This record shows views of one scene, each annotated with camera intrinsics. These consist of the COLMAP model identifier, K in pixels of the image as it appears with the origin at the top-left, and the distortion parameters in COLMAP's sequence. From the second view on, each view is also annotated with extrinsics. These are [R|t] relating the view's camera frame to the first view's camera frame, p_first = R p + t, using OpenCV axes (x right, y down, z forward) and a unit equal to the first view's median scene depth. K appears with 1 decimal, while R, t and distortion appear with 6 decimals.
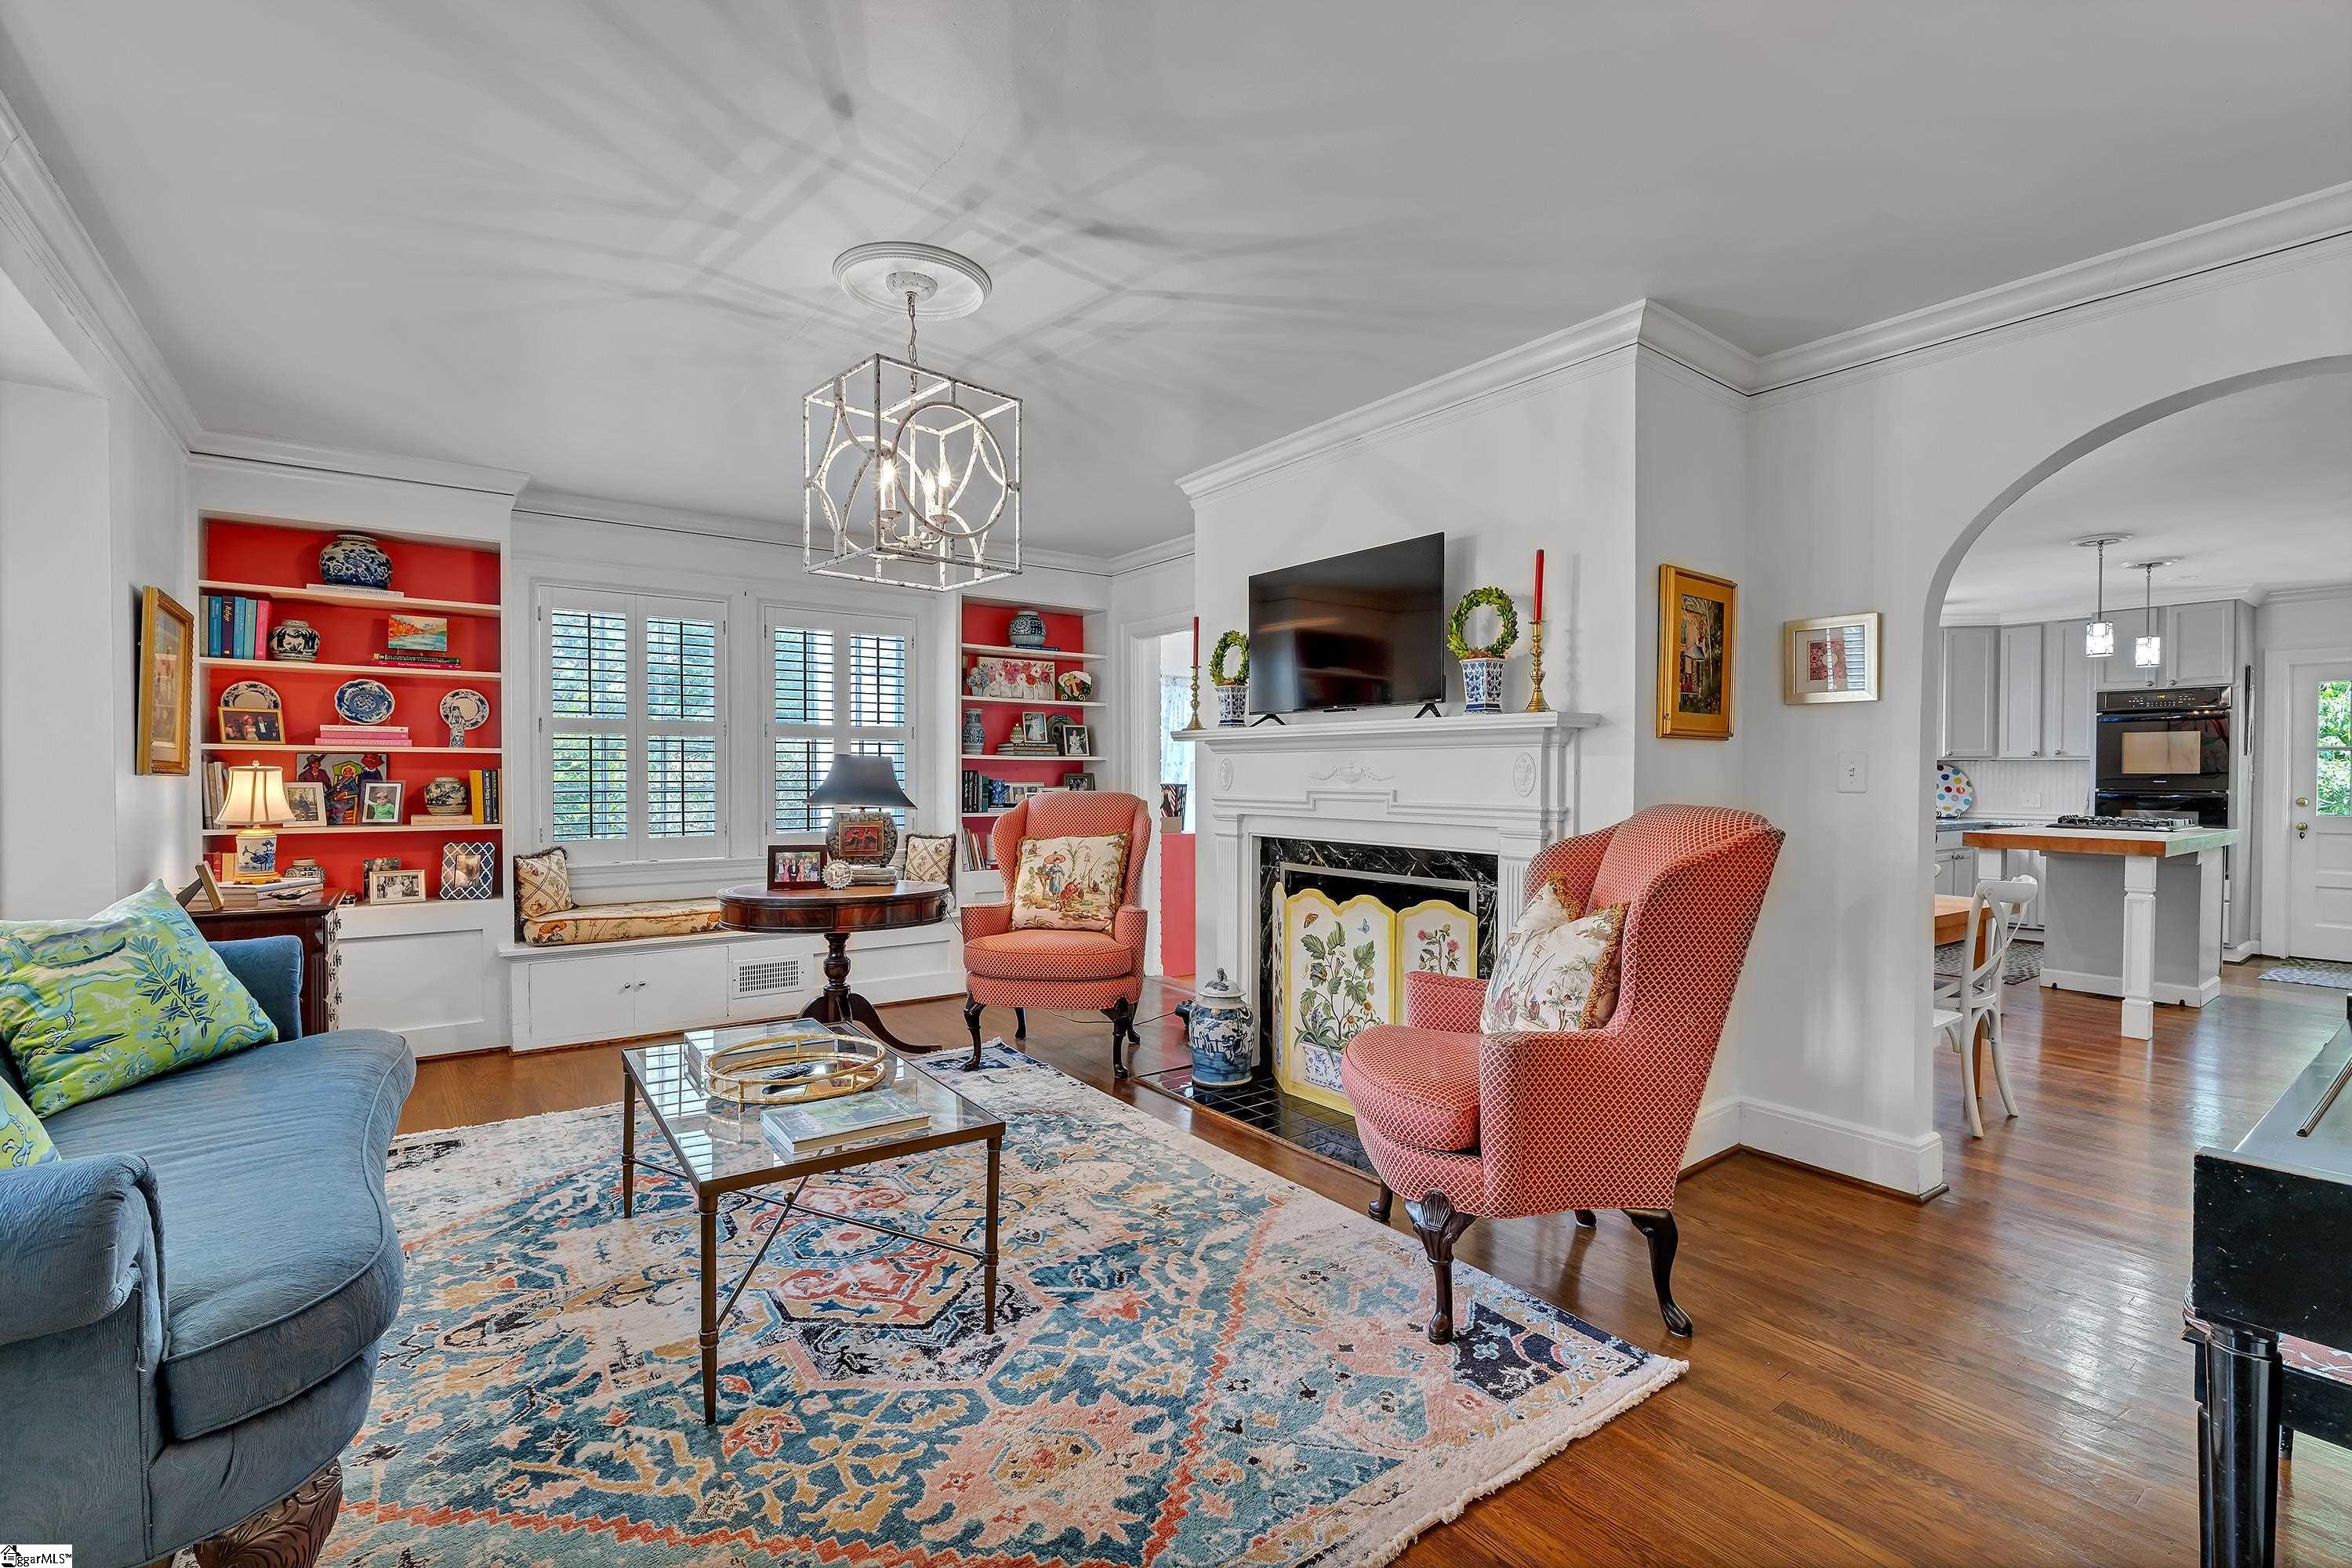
lens RADIAL K [[1020.8, 0, 1172.9], [0, 1020.8, 785.8], [0, 0, 1]] dist [-0.005497, -0.000110]
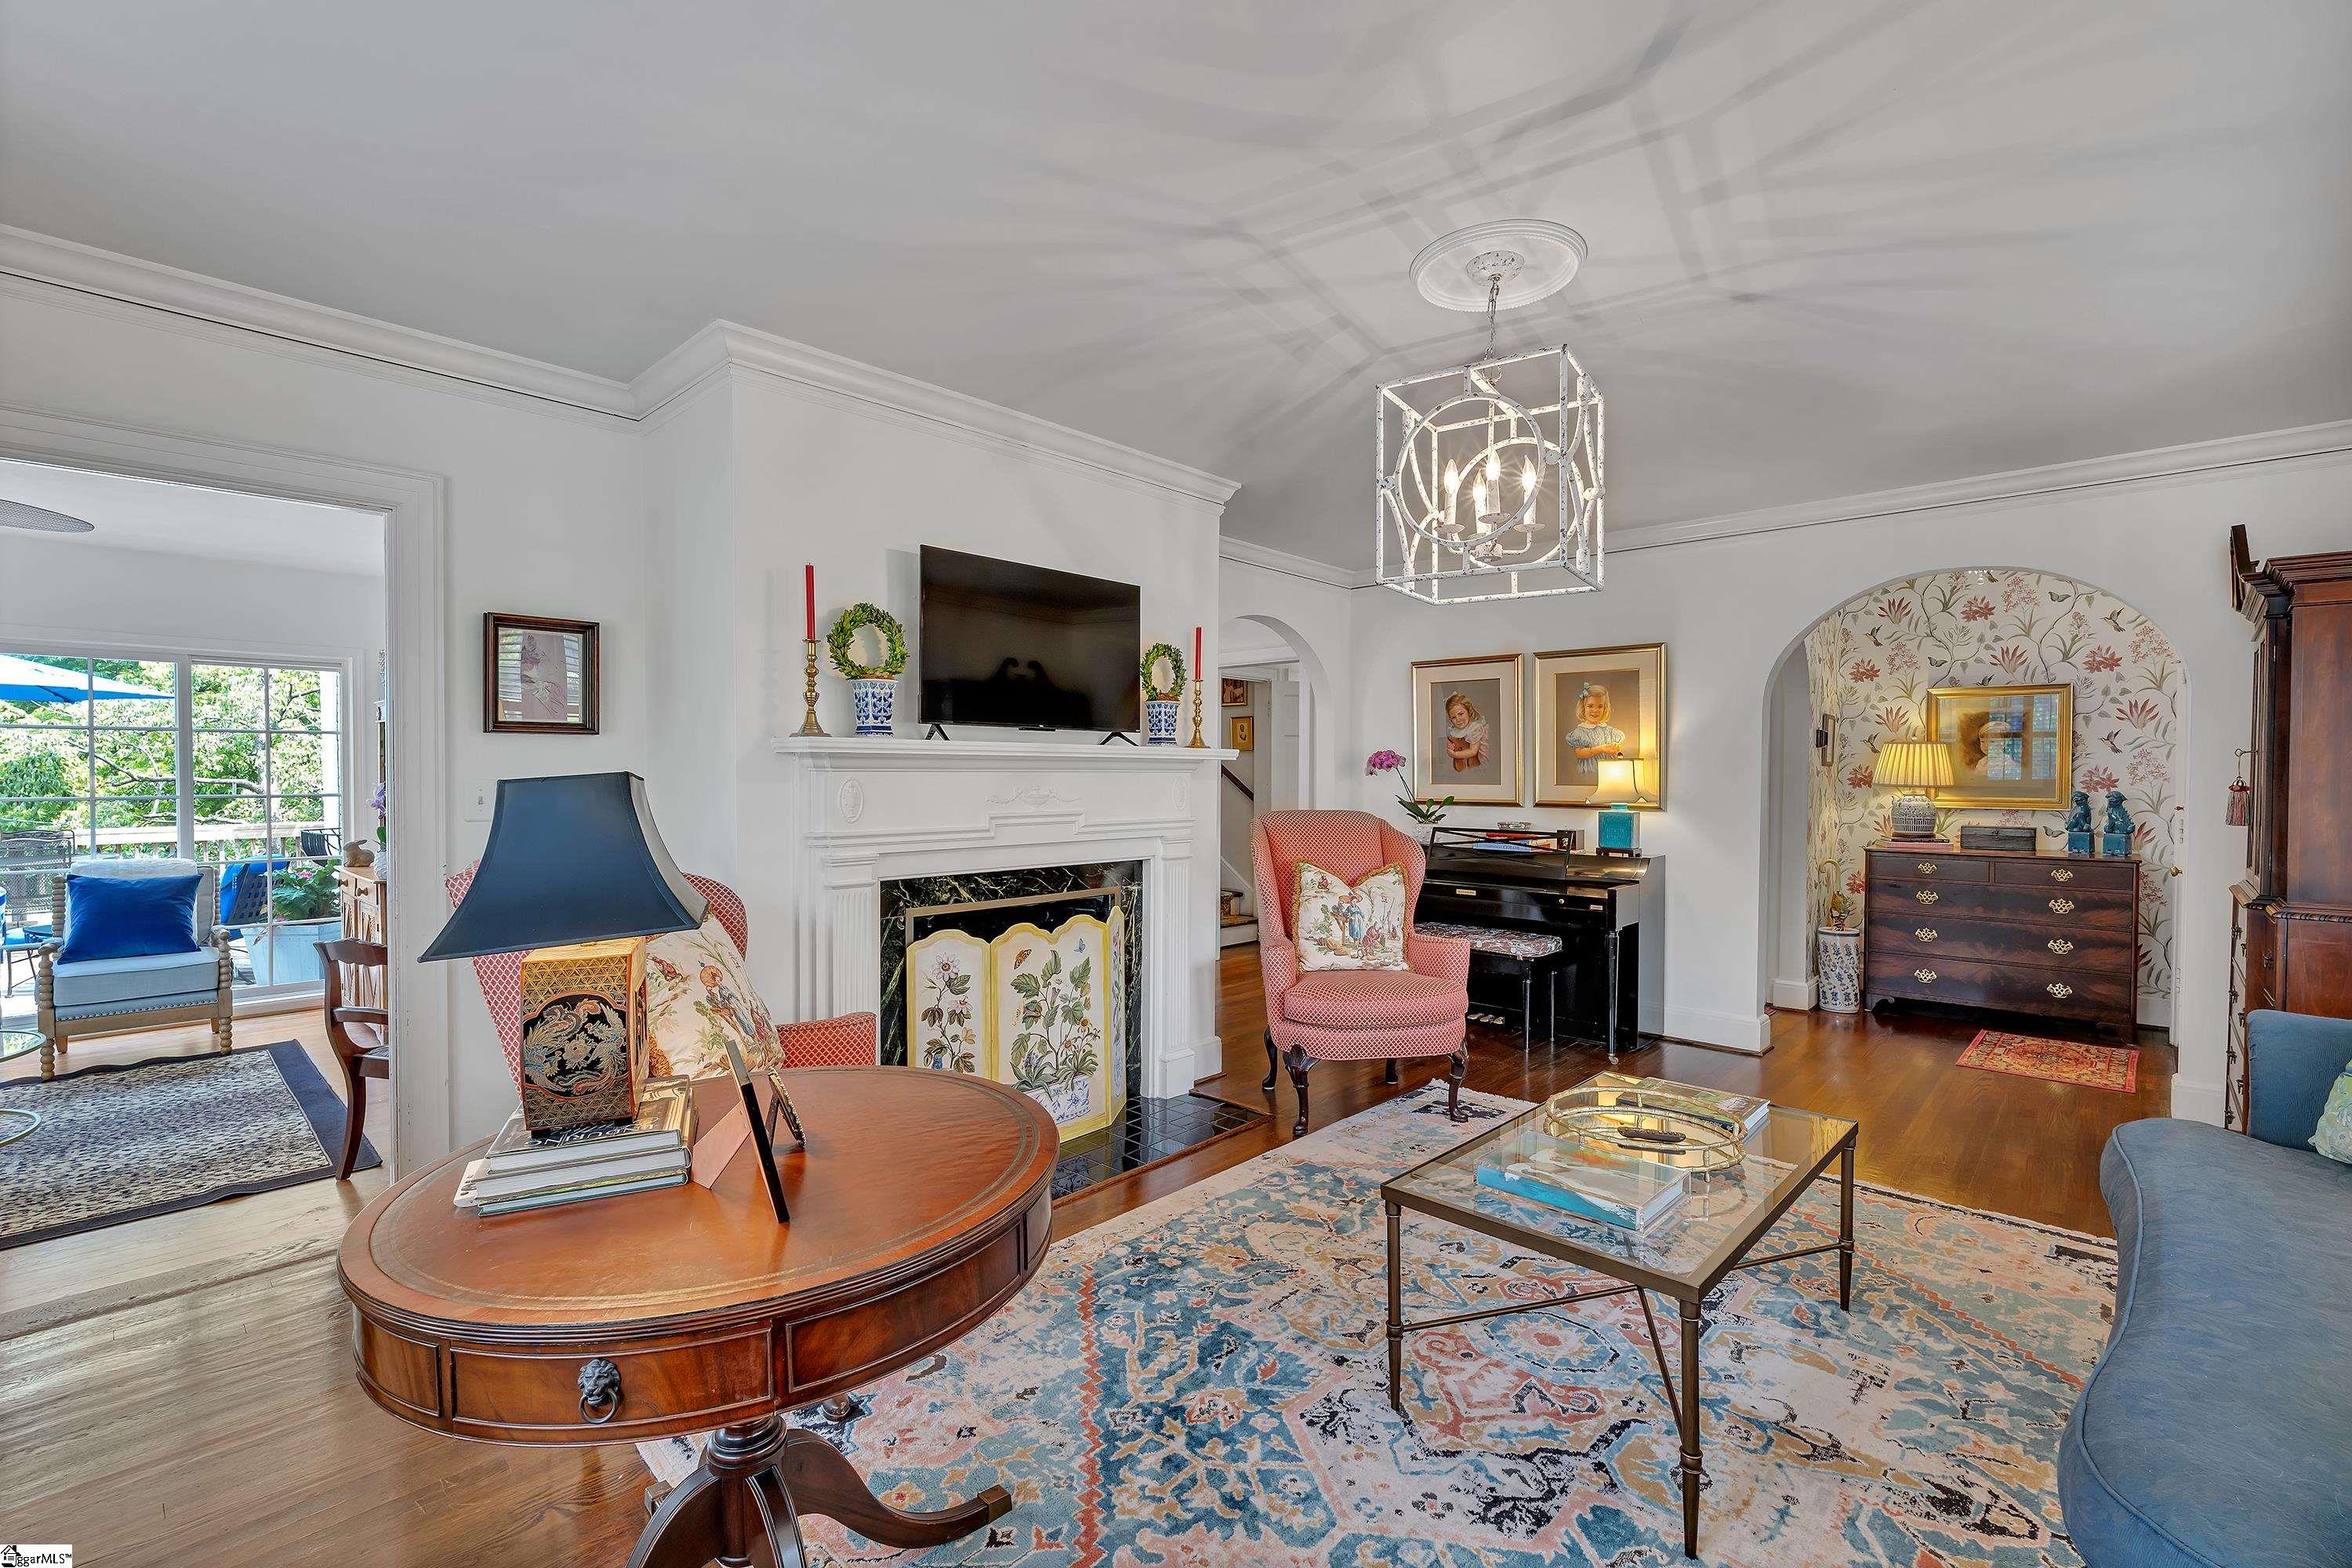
lens RADIAL K [[1020.8, 0, 1172.9], [0, 1020.8, 785.8], [0, 0, 1]] dist [-0.005497, -0.000110]
pose [[-0.173465, -0.015773, 0.984714, -0.824664], [0.007568, 0.999821, 0.017348, -0.038709], [-0.984811, 0.010462, -0.173315, 1.080384]]
